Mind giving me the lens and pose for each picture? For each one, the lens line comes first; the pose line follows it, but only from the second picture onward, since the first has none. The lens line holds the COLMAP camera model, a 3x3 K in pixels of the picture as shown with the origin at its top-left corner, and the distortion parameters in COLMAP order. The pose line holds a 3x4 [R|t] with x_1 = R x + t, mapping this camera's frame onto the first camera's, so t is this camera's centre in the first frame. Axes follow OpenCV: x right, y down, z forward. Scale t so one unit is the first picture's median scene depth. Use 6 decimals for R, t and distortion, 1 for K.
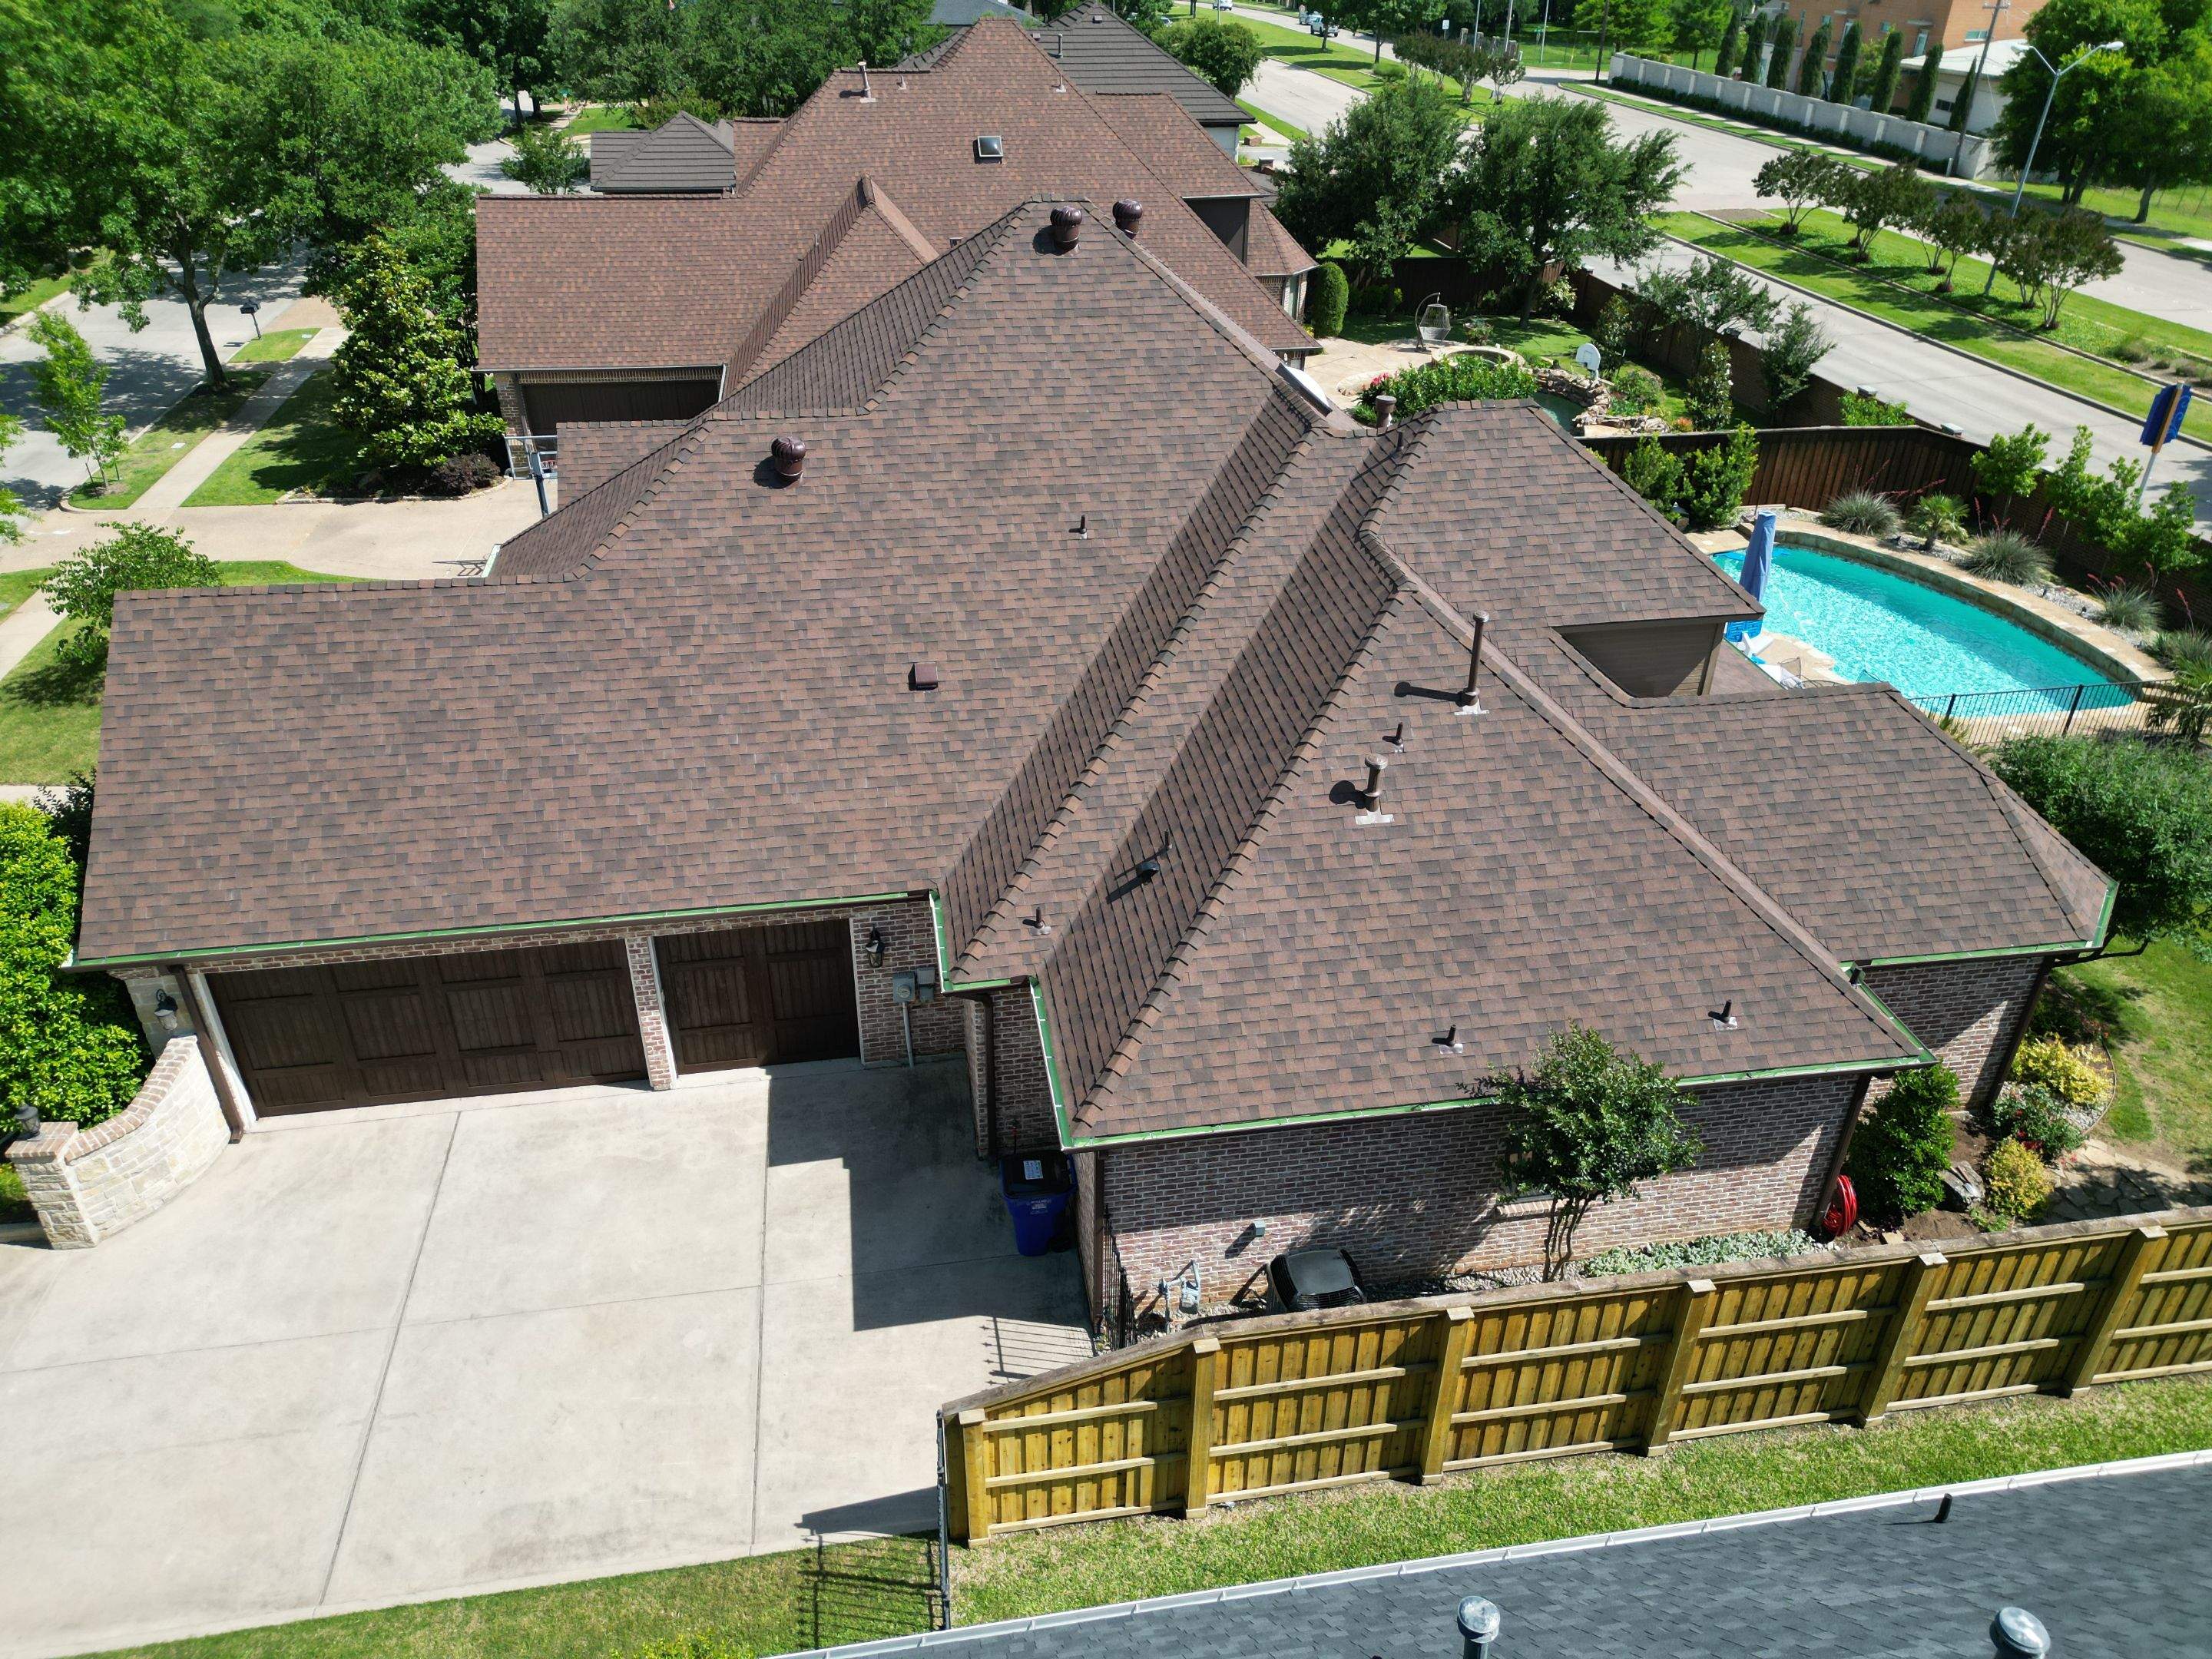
lens RADIAL K [[1556.5, 0, 1110.3], [0, 1556.5, 829.1], [0, 0, 1]] dist [0.052220, -0.036017]
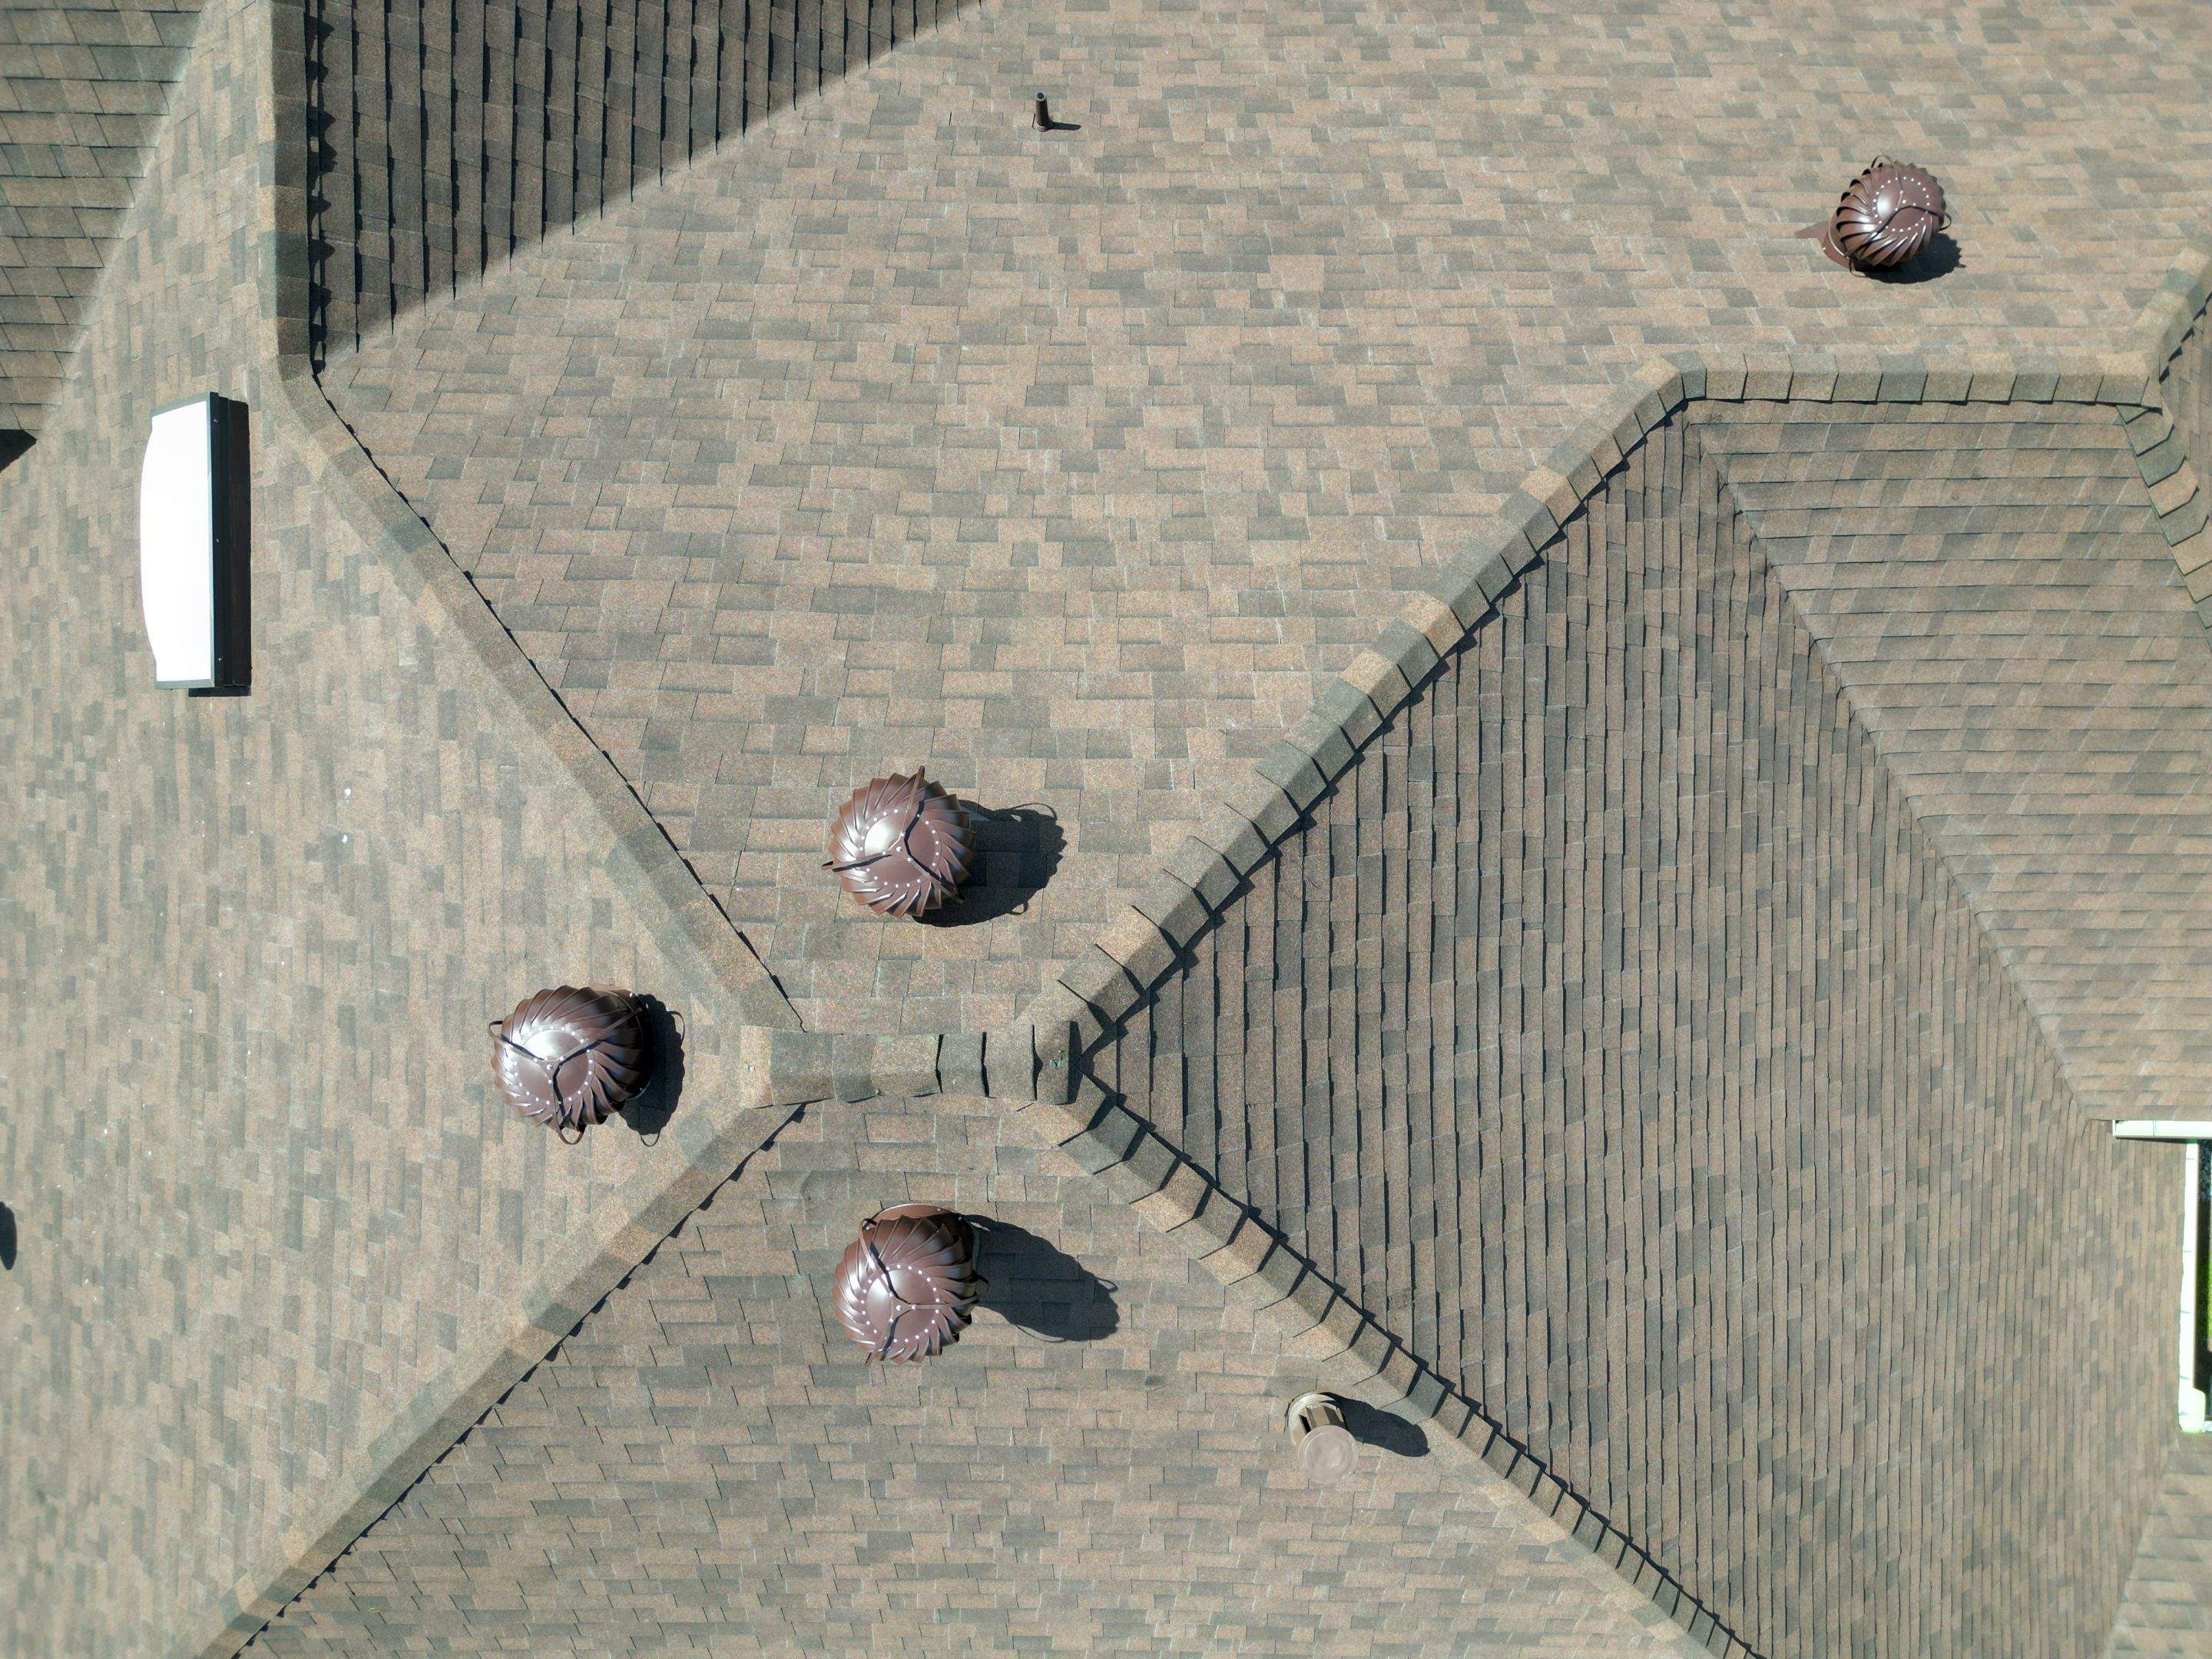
lens RADIAL K [[1556.5, 0, 1100.3], [0, 1556.5, 844.7], [0, 0, 1]] dist [0.052220, -0.036017]
pose [[-0.984785, -0.172972, -0.016709, -0.054768], [0.080900, -0.541427, 0.836847, -0.599065], [-0.153798, 0.822762, 0.547182, 0.932213]]
